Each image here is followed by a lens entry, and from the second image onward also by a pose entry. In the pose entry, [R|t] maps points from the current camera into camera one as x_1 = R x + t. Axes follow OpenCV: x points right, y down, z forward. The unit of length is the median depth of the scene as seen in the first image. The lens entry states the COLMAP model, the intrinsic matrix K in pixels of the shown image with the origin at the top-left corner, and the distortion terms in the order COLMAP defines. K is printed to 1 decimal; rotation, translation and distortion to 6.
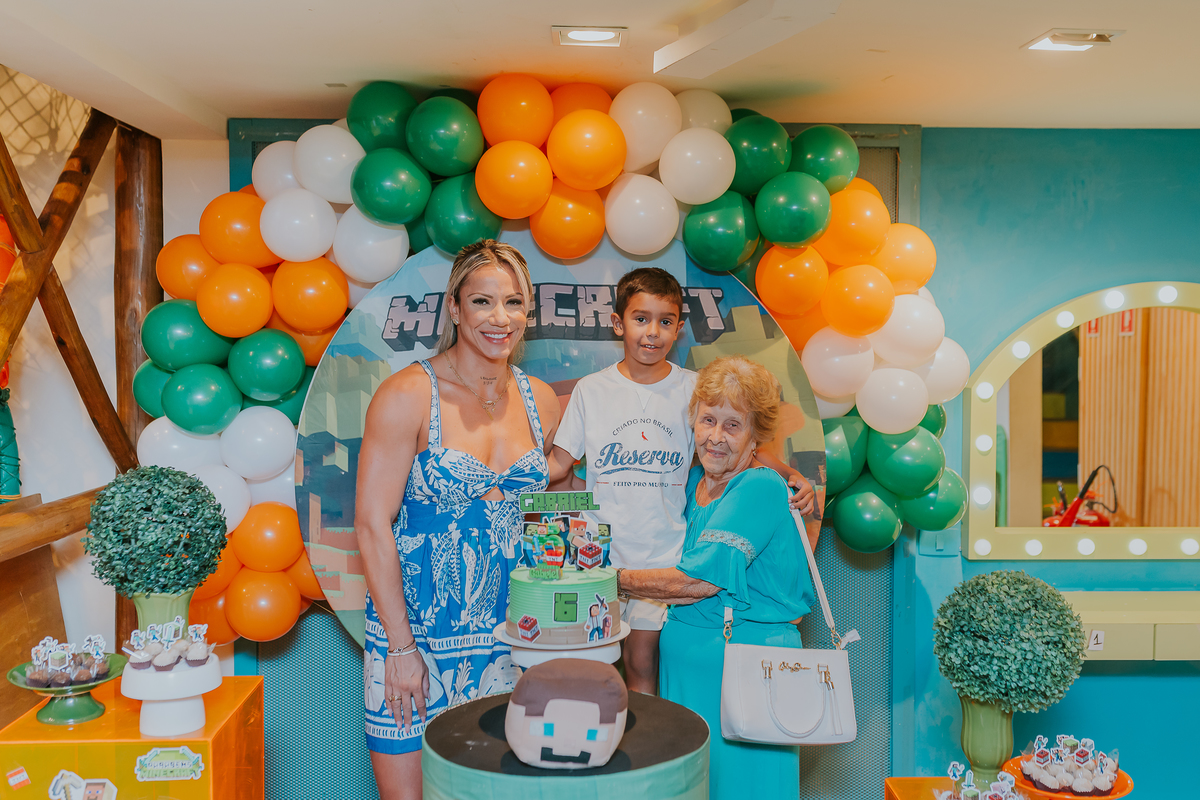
lens RADIAL K [[1163.0, 0, 607.8], [0, 1163.0, 390.9], [0, 0, 1]] dist [-0.009574, 0.000000]
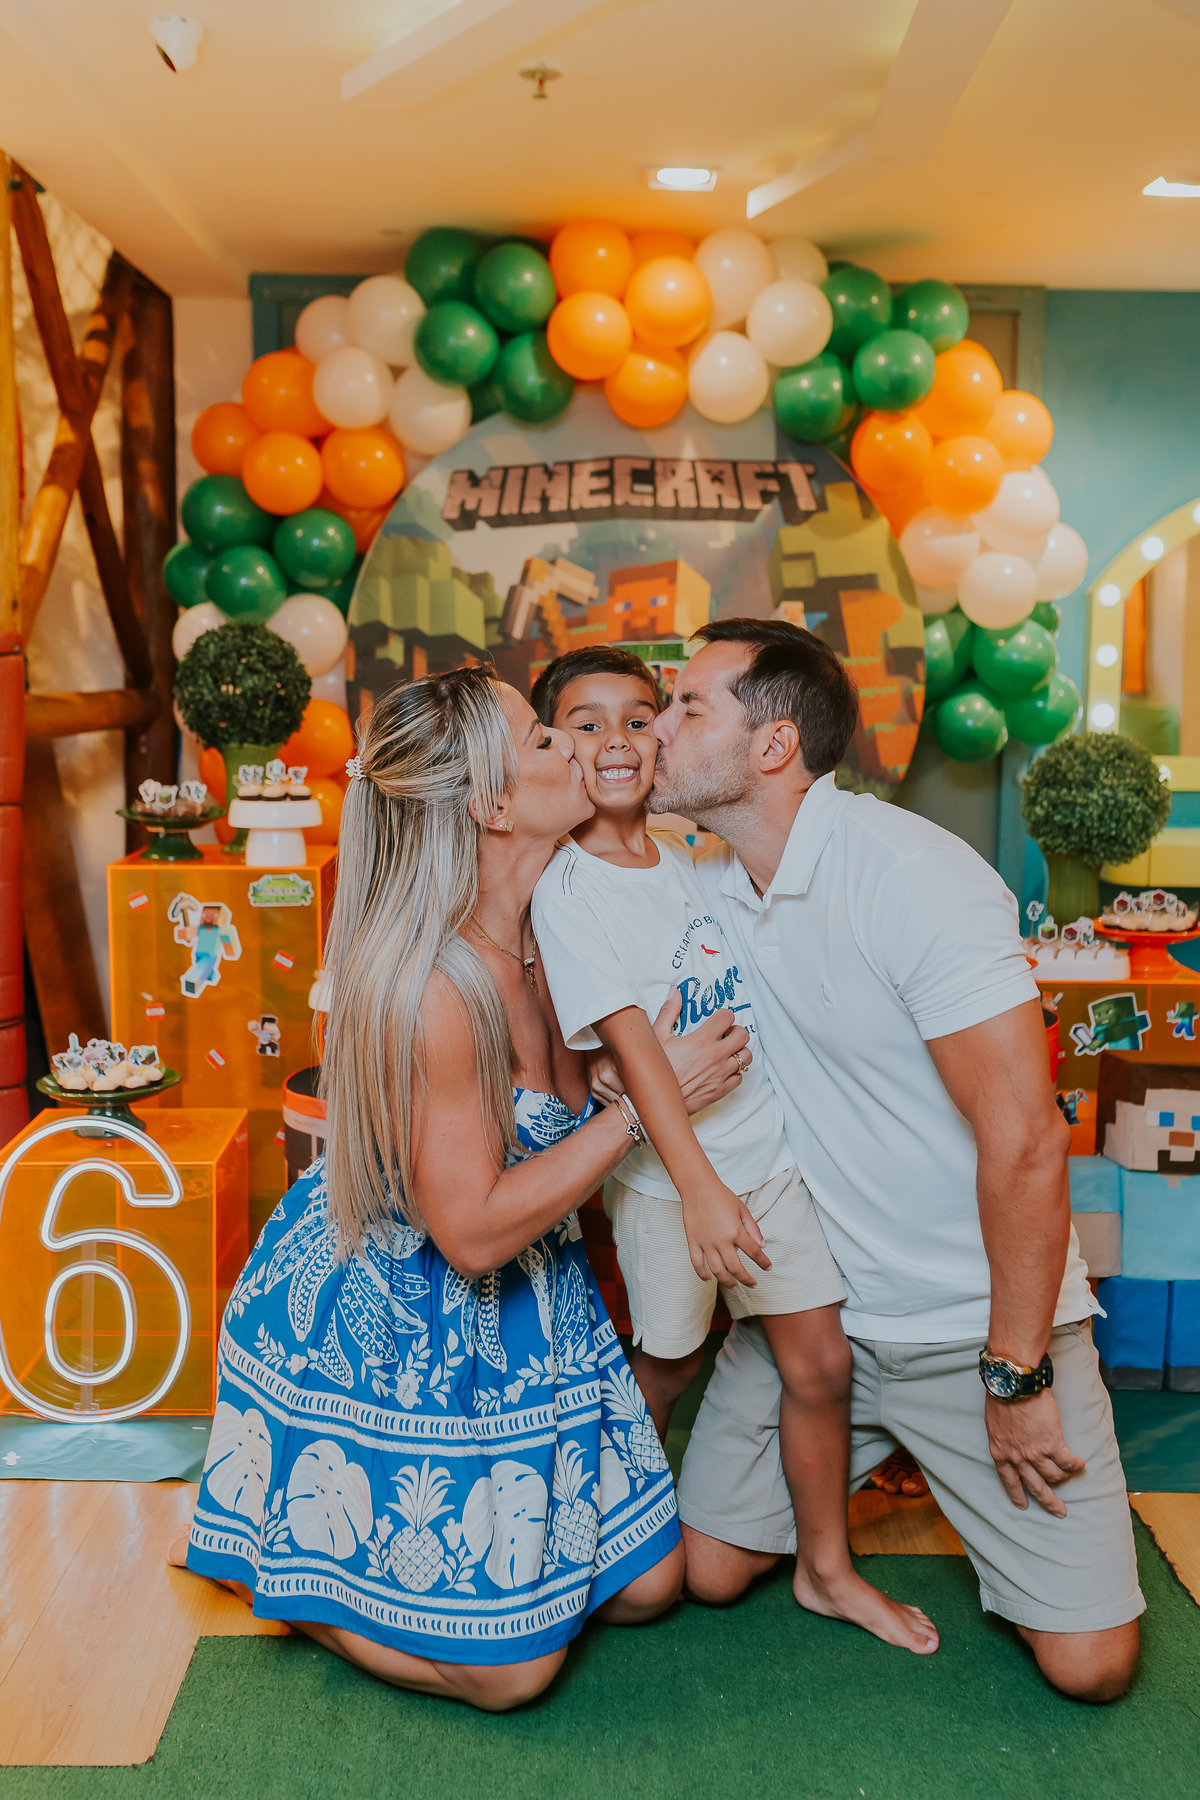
lens RADIAL K [[1744.5, 0, 599.2], [0, 1744.5, 924.6], [0, 0, 1]] dist [-0.009574, 0.000000]
pose [[0.999814, 0.008526, -0.017295, -0.044815], [-0.006695, 0.994627, 0.103308, 0.135430], [0.018083, -0.103173, 0.994499, -0.409749]]
